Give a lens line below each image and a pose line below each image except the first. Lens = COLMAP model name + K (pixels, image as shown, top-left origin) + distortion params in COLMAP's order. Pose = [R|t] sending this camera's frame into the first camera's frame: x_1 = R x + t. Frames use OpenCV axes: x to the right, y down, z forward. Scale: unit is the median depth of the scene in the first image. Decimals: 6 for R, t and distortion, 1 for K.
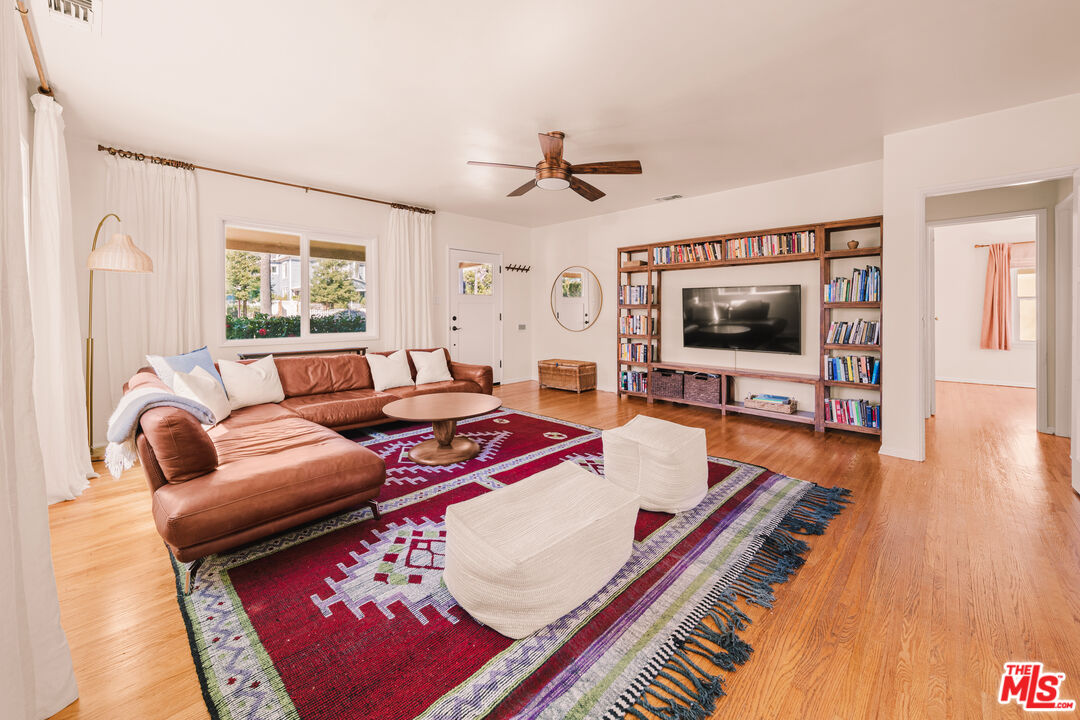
lens RADIAL K [[419.1, 0, 541.7], [0, 419.1, 315.1], [0, 0, 1]] dist [-0.003277, -0.000368]
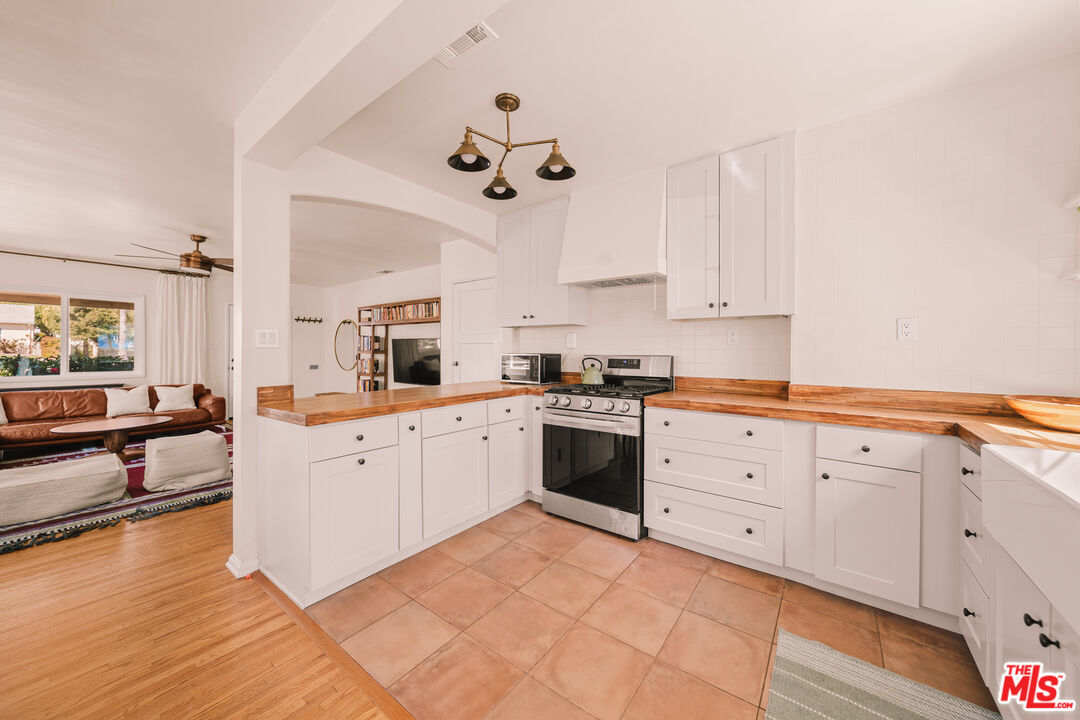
lens RADIAL K [[384.1, 0, 540.5], [0, 384.1, 350.7], [0, 0, 1]] dist [-0.001243, -0.000398]
pose [[0.993512, 0.004927, 0.113619, 0.838702], [-0.003907, 0.999950, -0.009200, -0.020693], [-0.113658, 0.008697, 0.993482, -0.357429]]
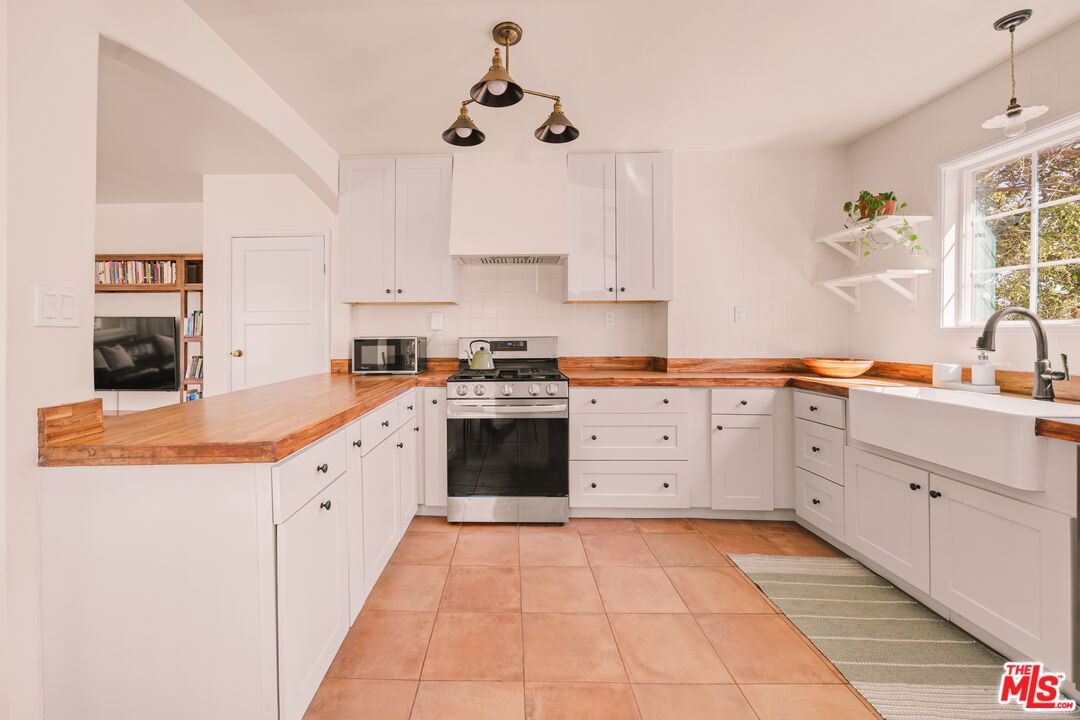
lens RADIAL K [[418.9, 0, 496.9], [0, 418.9, 334.8], [0, 0, 1]] dist [-0.001221, -0.000311]
pose [[0.745503, -0.001556, 0.666500, 0.551992], [0.010805, 0.999894, -0.009752, -0.016344], [-0.666414, 0.014472, 0.745441, -0.194178]]
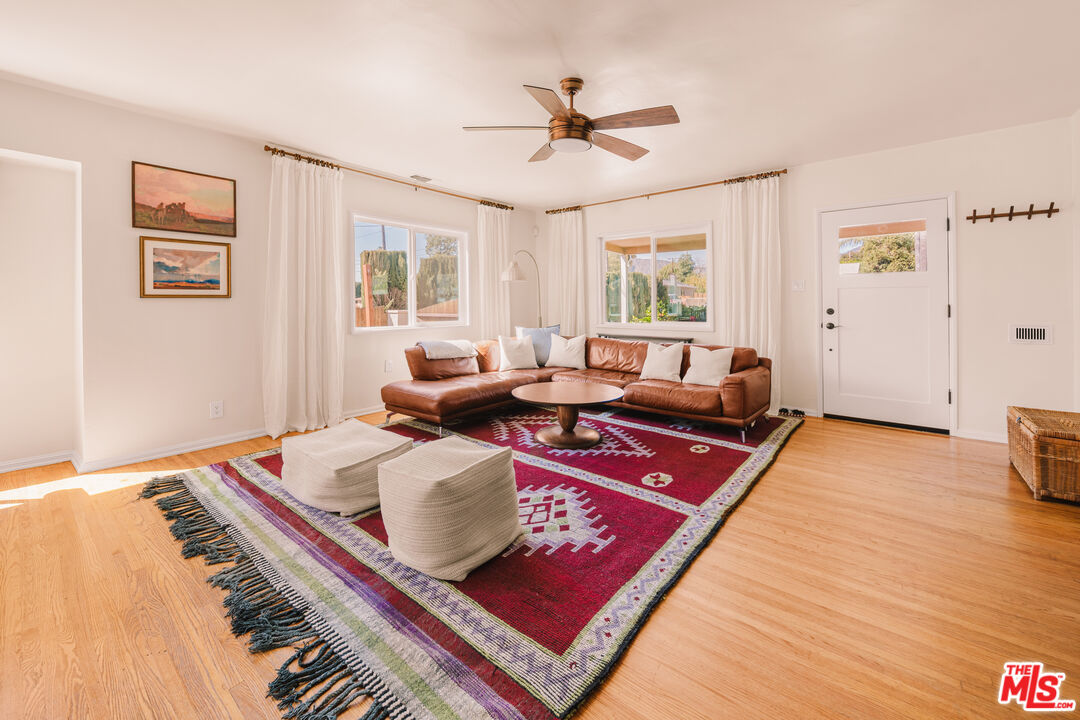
lens RADIAL K [[430.3, 0, 541.7], [0, 430.3, 301.3], [0, 0, 1]] dist [-0.000882, -0.000326]
pose [[0.085729, -0.002052, -0.996316, 0.672062], [-0.005895, 0.999979, -0.002567, -0.006377], [0.996301, 0.006093, 0.085715, 0.686000]]
